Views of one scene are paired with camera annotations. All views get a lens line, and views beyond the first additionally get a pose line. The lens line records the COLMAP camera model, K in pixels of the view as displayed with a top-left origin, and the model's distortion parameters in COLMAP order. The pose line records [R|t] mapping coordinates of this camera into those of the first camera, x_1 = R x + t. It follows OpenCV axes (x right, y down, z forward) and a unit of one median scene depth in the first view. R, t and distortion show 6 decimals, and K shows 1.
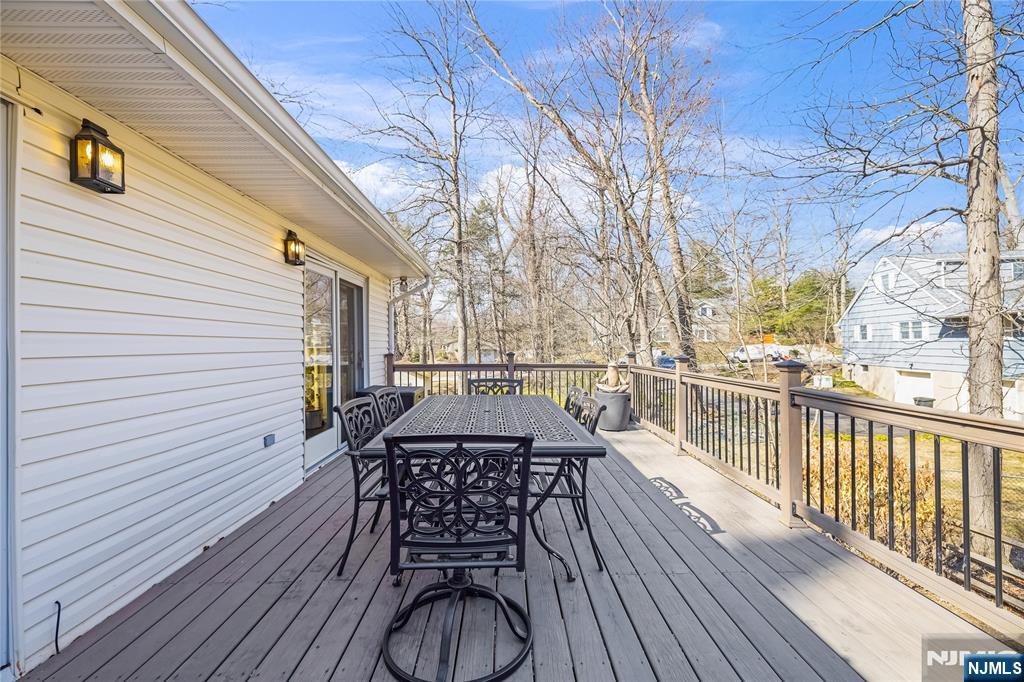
lens RADIAL K [[428.4, 0, 515.1], [0, 428.4, 341.8], [0, 0, 1]] dist [-0.001101, 0.000042]
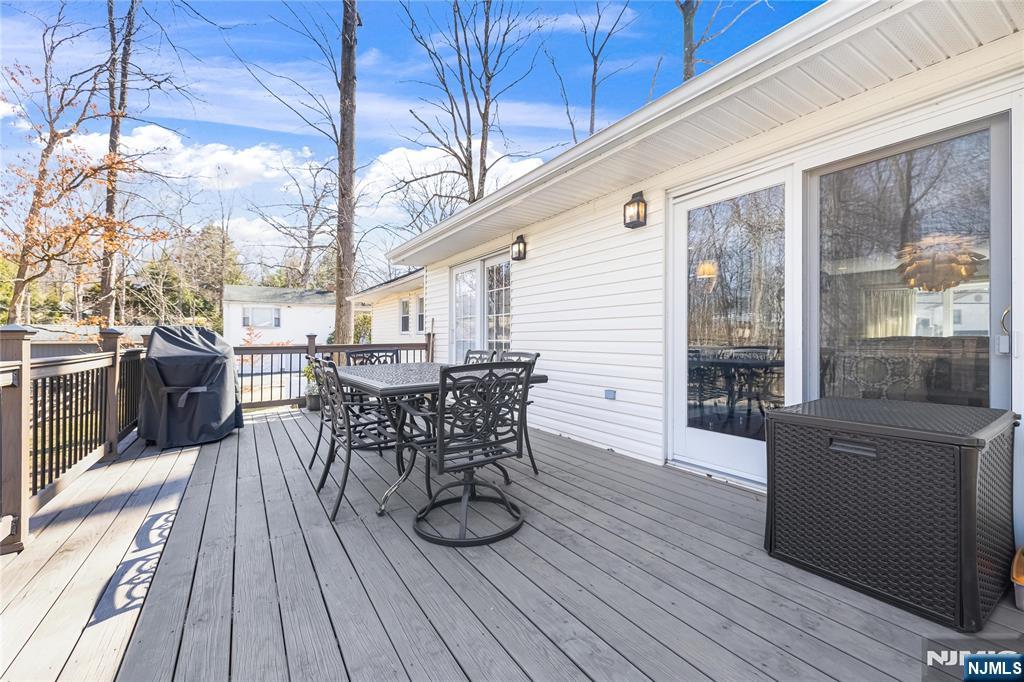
lens RADIAL K [[436.1, 0, 516.1], [0, 436.1, 338.7], [0, 0, 1]] dist [0.000976, 0.000670]
pose [[-0.858121, 0.013109, -0.513280, 0.170784], [0.017424, 0.999842, -0.003595, 0.051225], [0.513152, -0.012028, -0.858214, 1.261466]]
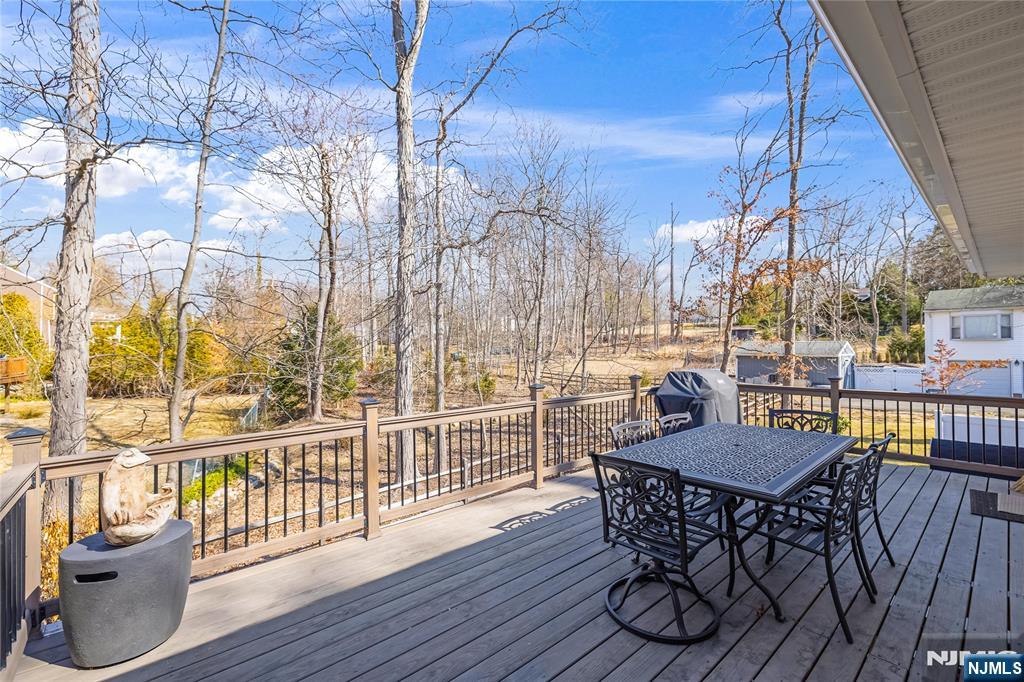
lens RADIAL K [[428.4, 0, 515.1], [0, 428.4, 341.8], [0, 0, 1]] dist [-0.001101, 0.000042]
pose [[-0.638499, 0.016744, 0.769441, -0.319632], [-0.002896, 0.999704, -0.024158, -0.043104], [-0.769617, -0.017653, -0.638261, 1.259483]]
